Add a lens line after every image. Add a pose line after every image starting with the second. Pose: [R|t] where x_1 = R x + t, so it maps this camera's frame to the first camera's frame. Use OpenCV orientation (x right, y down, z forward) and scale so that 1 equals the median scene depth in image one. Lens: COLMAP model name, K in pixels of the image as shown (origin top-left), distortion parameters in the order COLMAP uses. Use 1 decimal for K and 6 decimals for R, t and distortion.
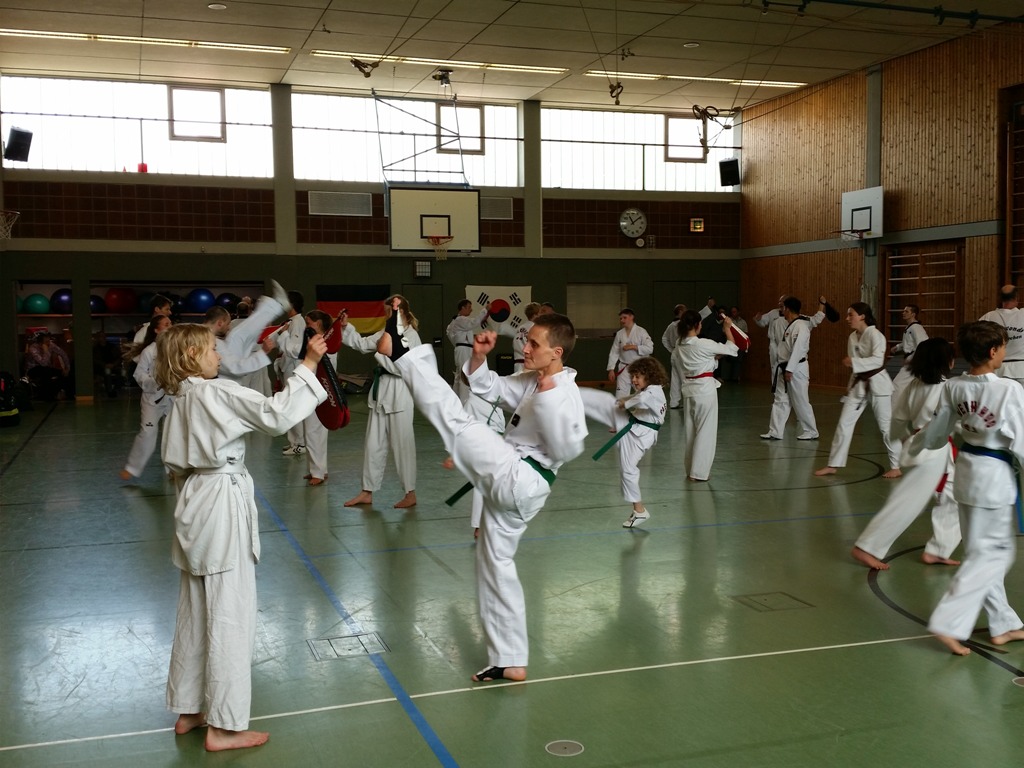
lens RADIAL K [[1100.6, 0, 512.5], [0, 1100.6, 380.7], [0, 0, 1]] dist [0.211096, -0.522716]
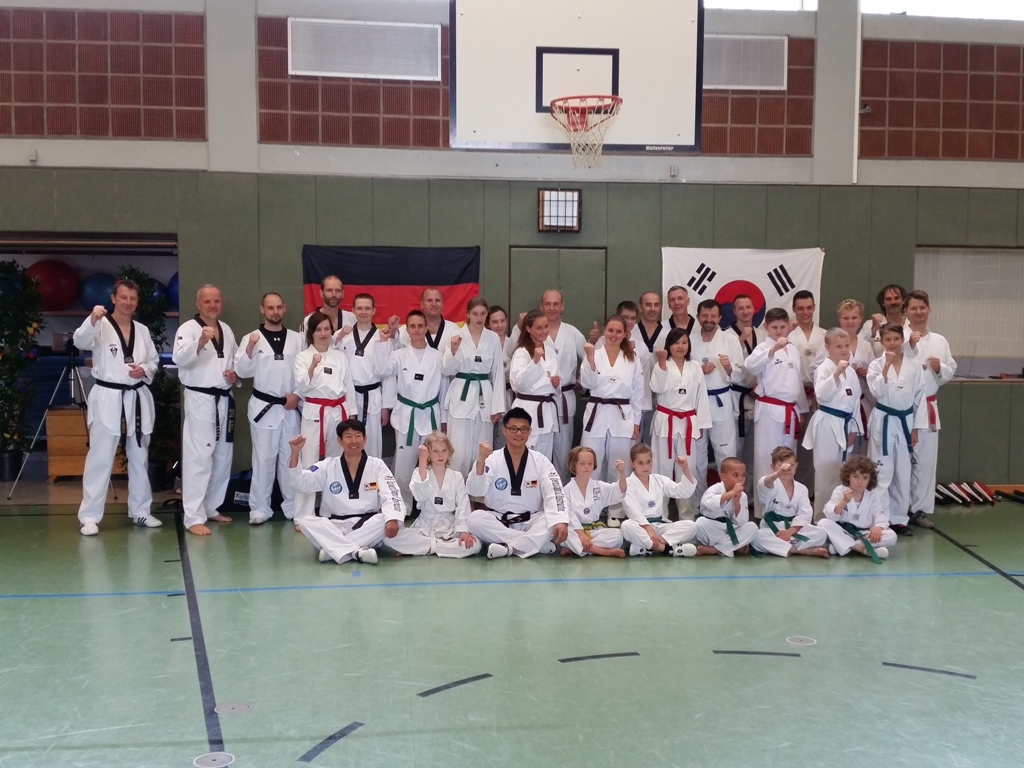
lens RADIAL K [[1091.1, 0, 512.0], [0, 1091.1, 384.0], [0, 0, 1]] dist [0.218150, -0.533296]
pose [[0.977345, 0.025314, -0.210134, -0.009606], [-0.026404, 0.999649, -0.002382, -0.032839], [0.210000, 0.007876, 0.977670, 0.579528]]
